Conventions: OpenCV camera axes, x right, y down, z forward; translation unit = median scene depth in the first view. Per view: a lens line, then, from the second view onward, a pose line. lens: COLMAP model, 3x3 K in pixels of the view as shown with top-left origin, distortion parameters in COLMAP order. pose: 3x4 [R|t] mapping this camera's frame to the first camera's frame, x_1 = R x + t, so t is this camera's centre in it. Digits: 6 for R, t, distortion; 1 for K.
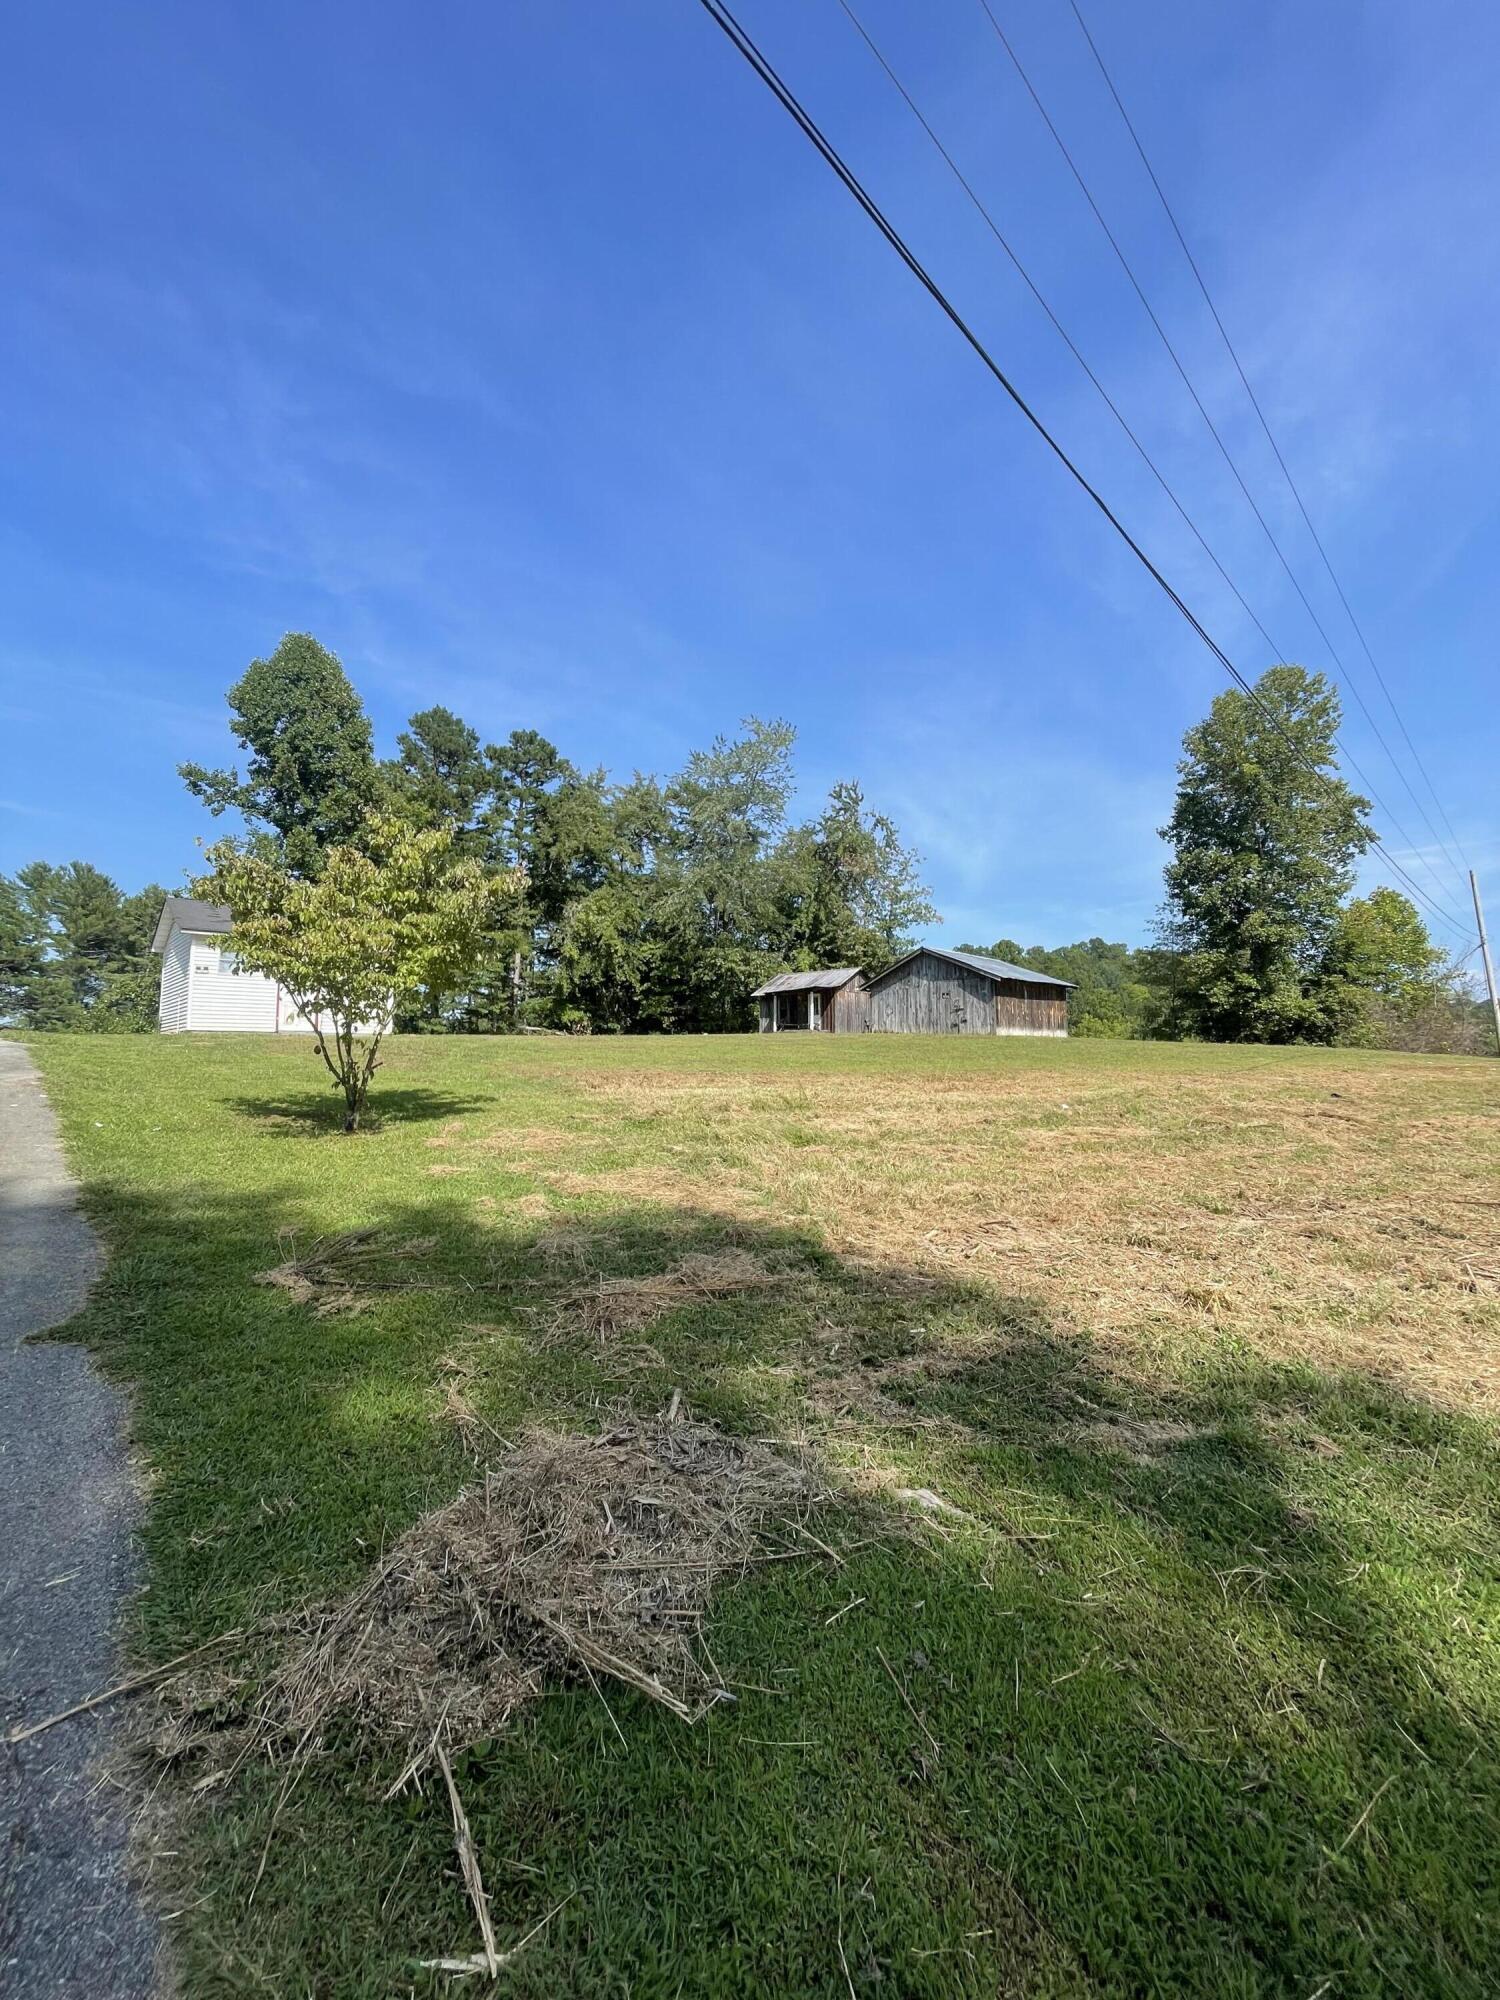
lens RADIAL K [[802.8, 0, 744.5], [0, 802.8, 993.6], [0, 0, 1]] dist [0.000095, -0.004022]
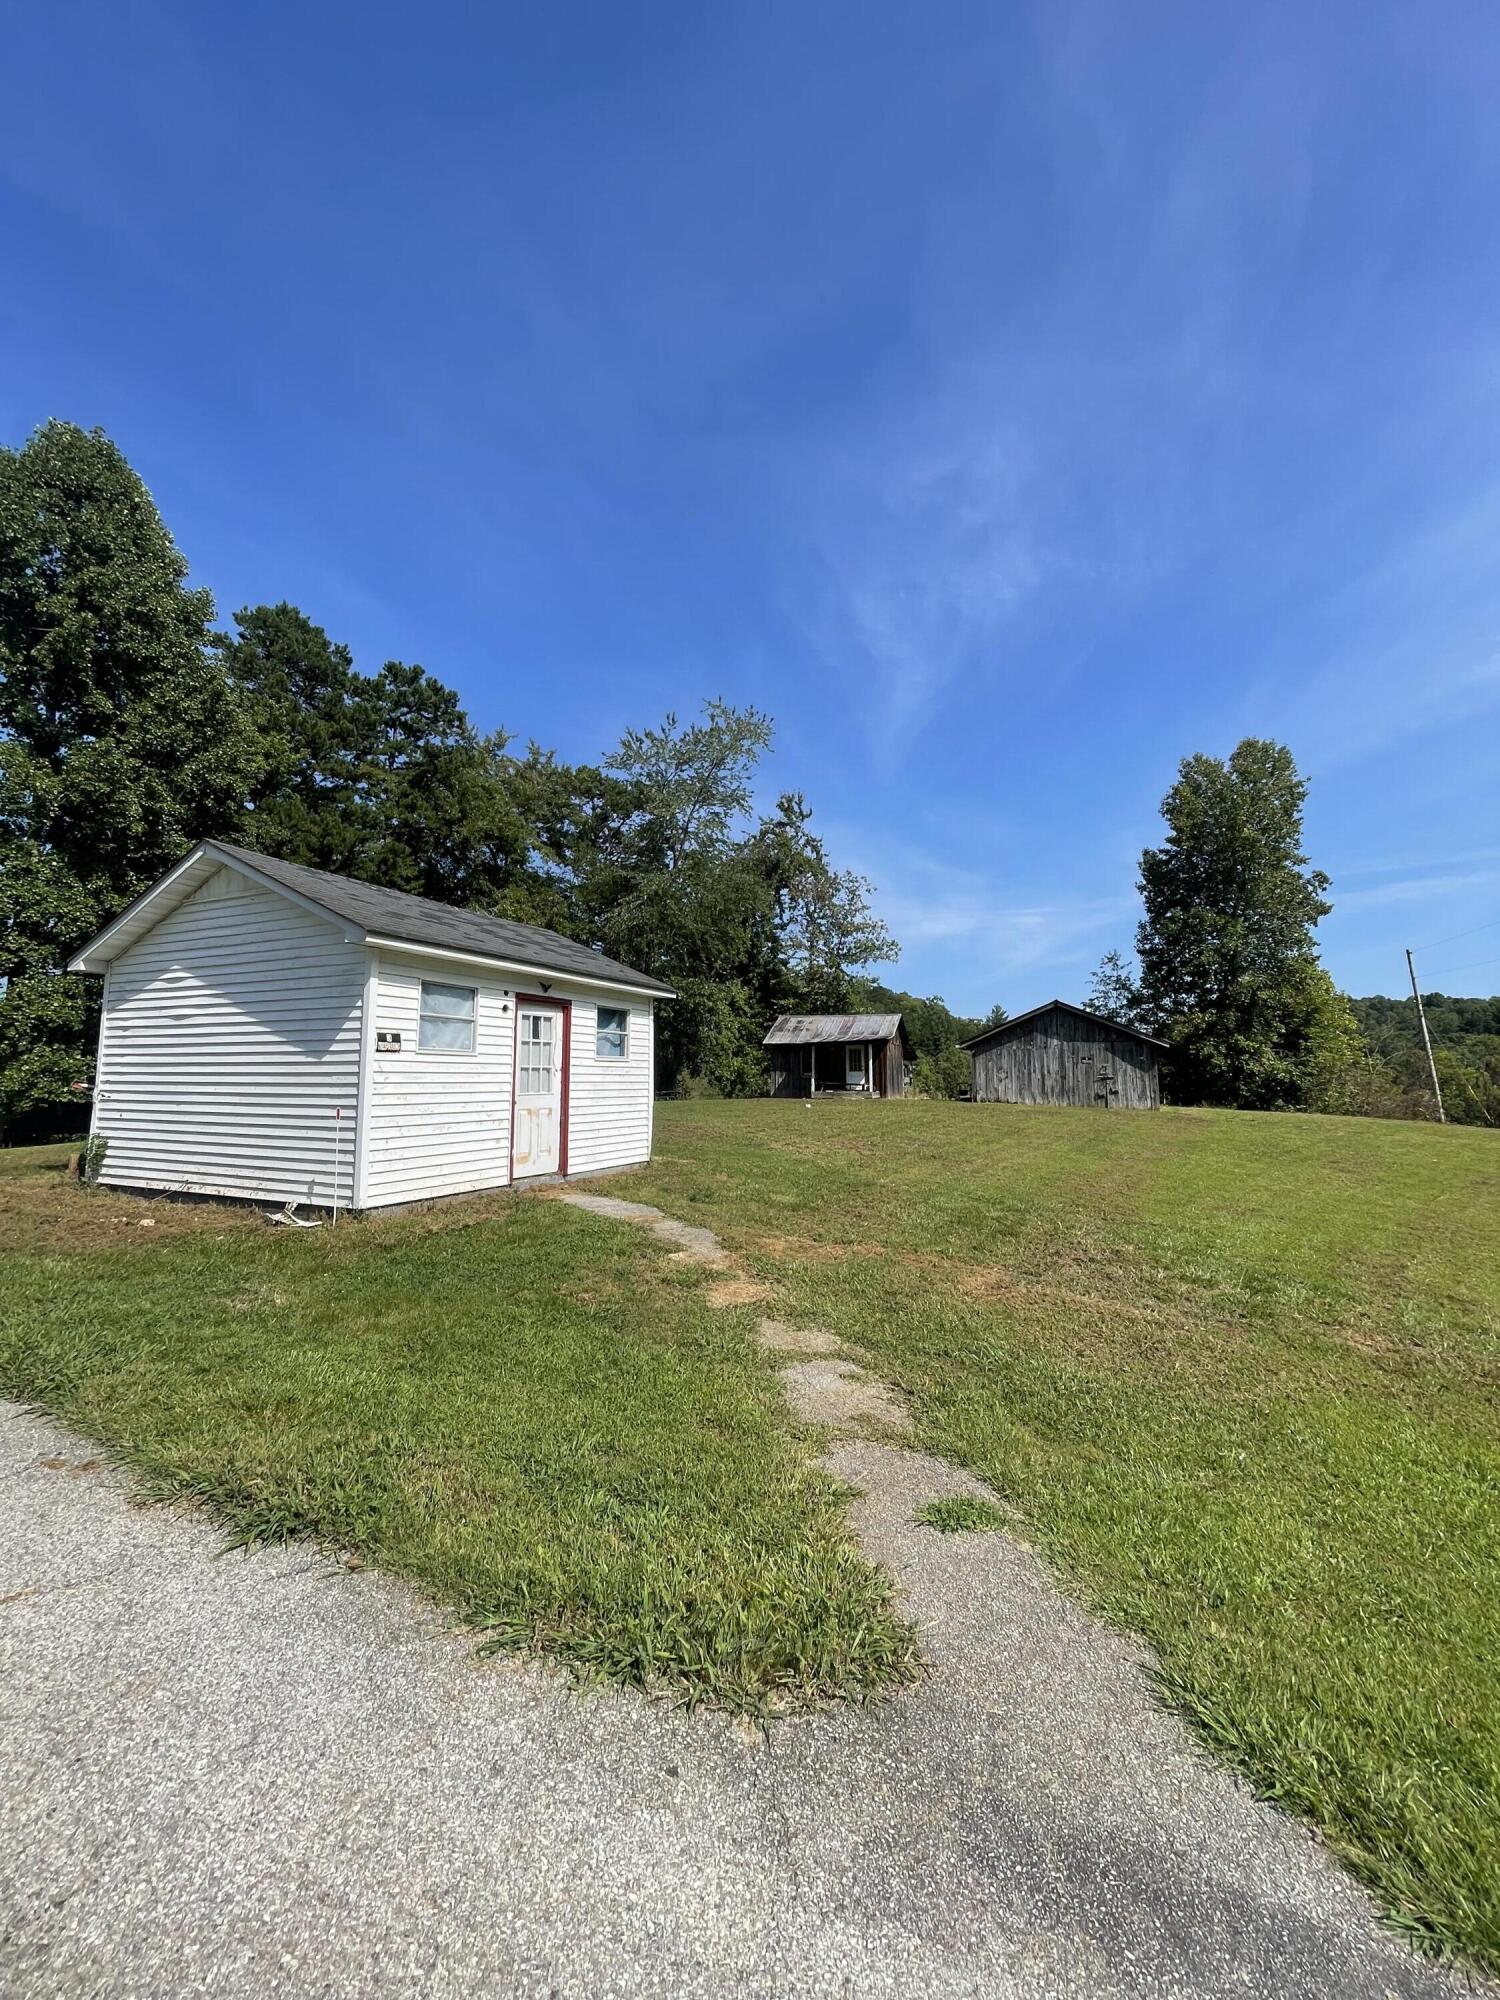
lens RADIAL K [[802.8, 0, 744.5], [0, 802.8, 993.6], [0, 0, 1]] dist [0.000095, -0.004022]
pose [[0.934129, 0.048311, 0.353650, -1.911531], [-0.040594, 0.998749, -0.029212, -0.141222], [-0.354618, 0.012932, 0.934922, 1.740727]]
